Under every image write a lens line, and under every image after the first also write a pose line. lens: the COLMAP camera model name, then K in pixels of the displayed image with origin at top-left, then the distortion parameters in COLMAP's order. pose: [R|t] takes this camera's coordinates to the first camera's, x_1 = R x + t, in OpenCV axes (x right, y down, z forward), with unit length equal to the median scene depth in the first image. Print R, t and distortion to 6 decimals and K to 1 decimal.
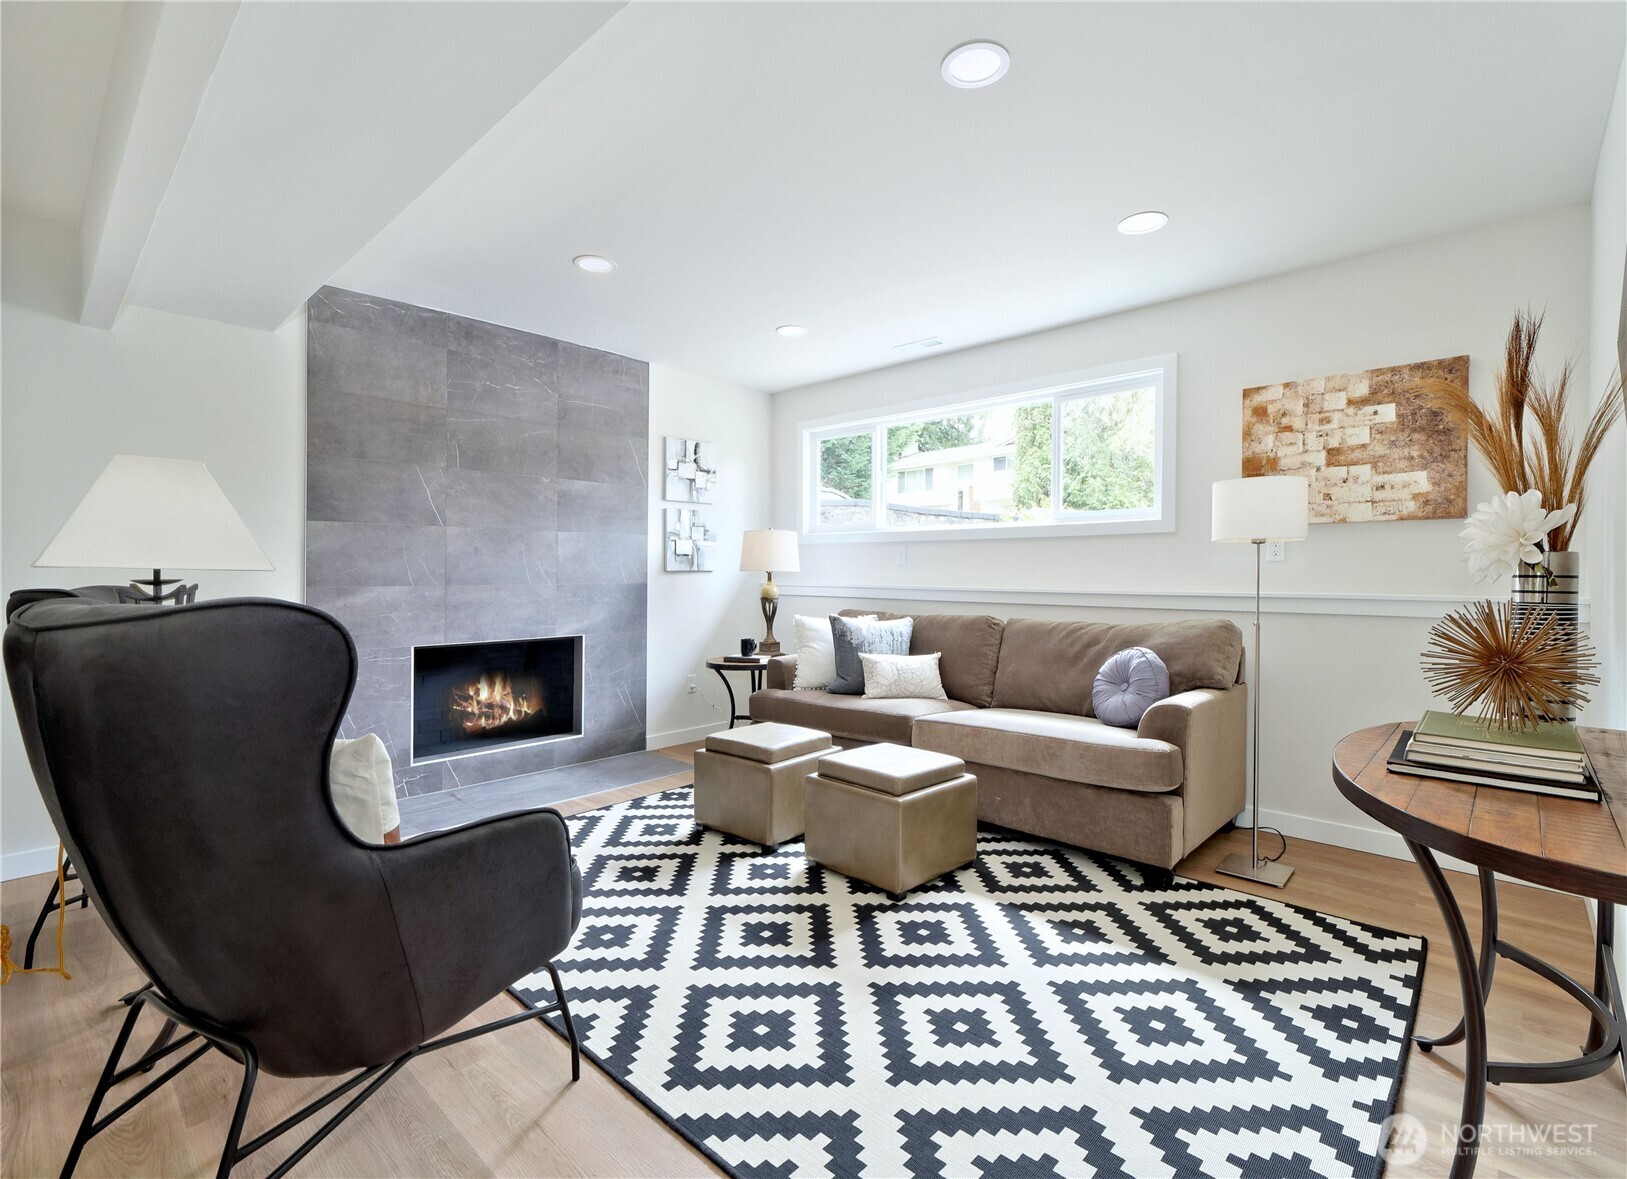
lens RADIAL K [[778.9, 0, 813.6], [0, 778.9, 585.2], [0, 0, 1]] dist [0.005227, 0.000569]
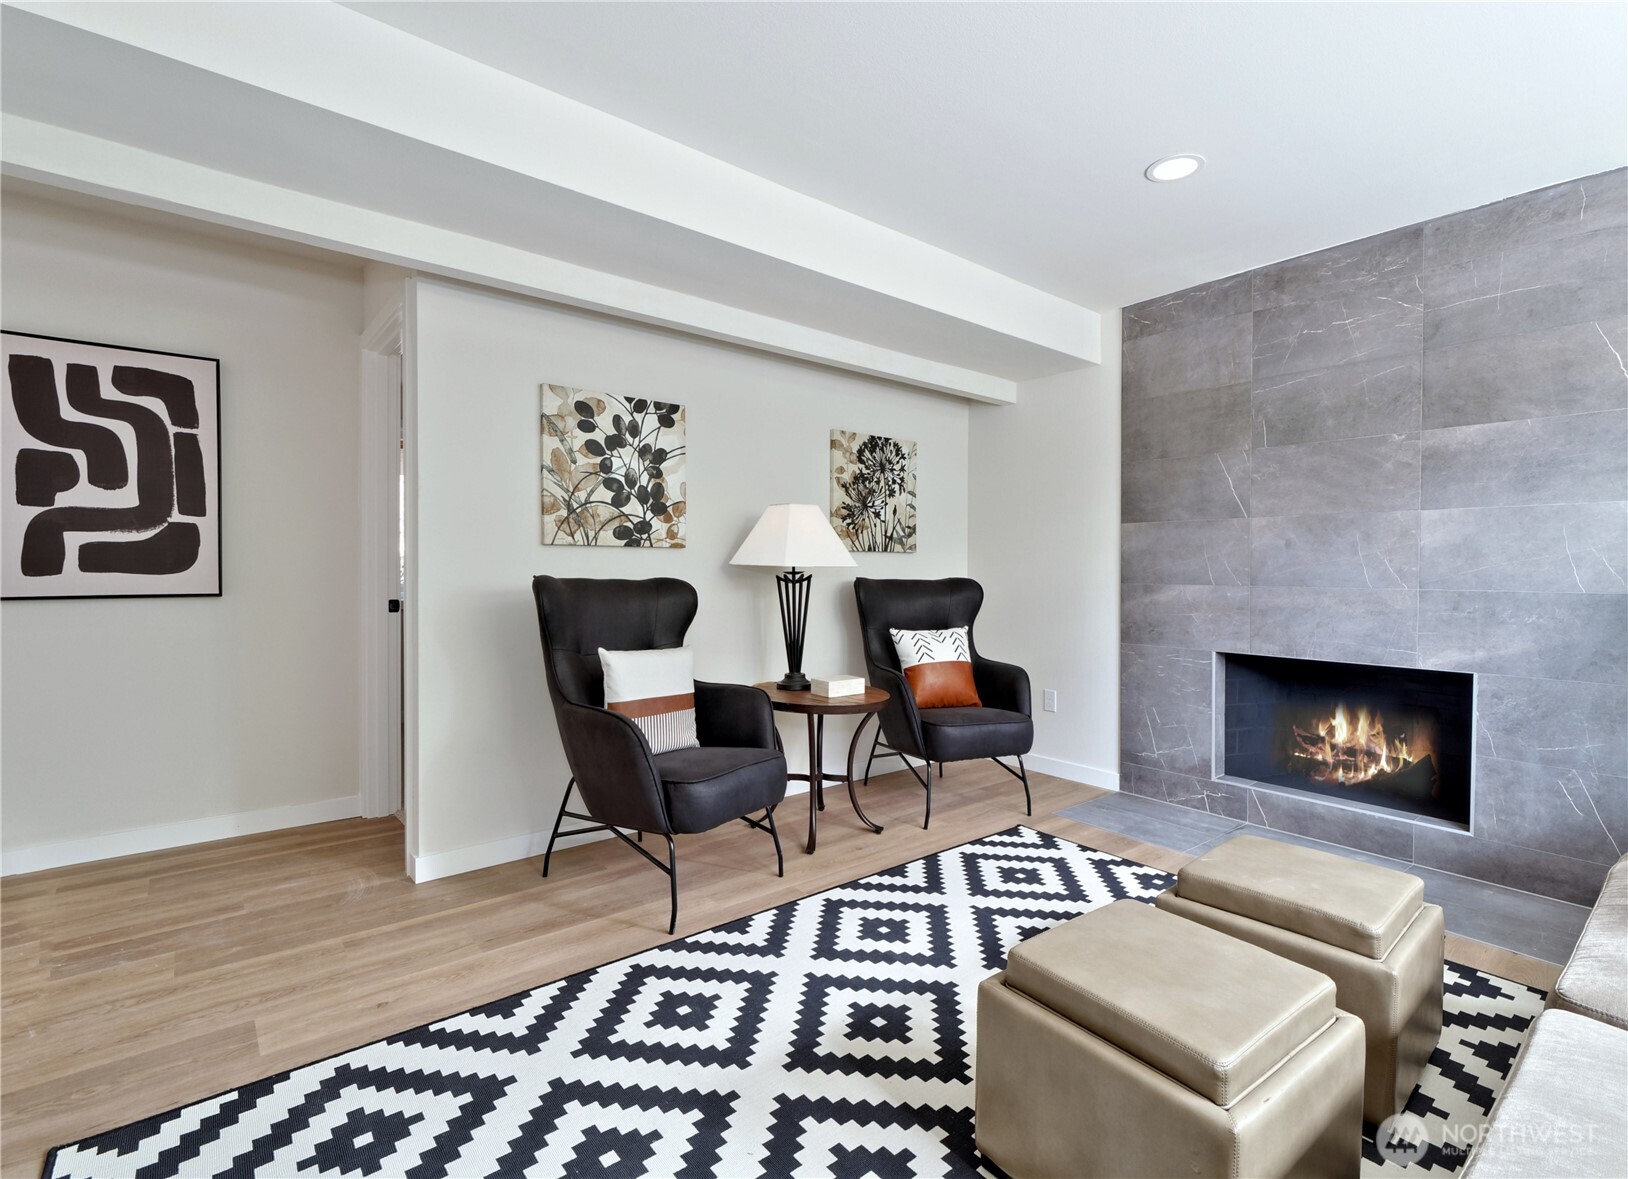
lens RADIAL K [[779.4, 0, 814.6], [0, 779.4, 581.6], [0, 0, 1]] dist [0.005227, 0.000569]
pose [[-0.153420, 0.015419, -0.988041, 0.453994], [-0.022275, 0.999570, 0.019057, -0.010157], [0.987910, 0.024932, -0.153011, 0.650612]]
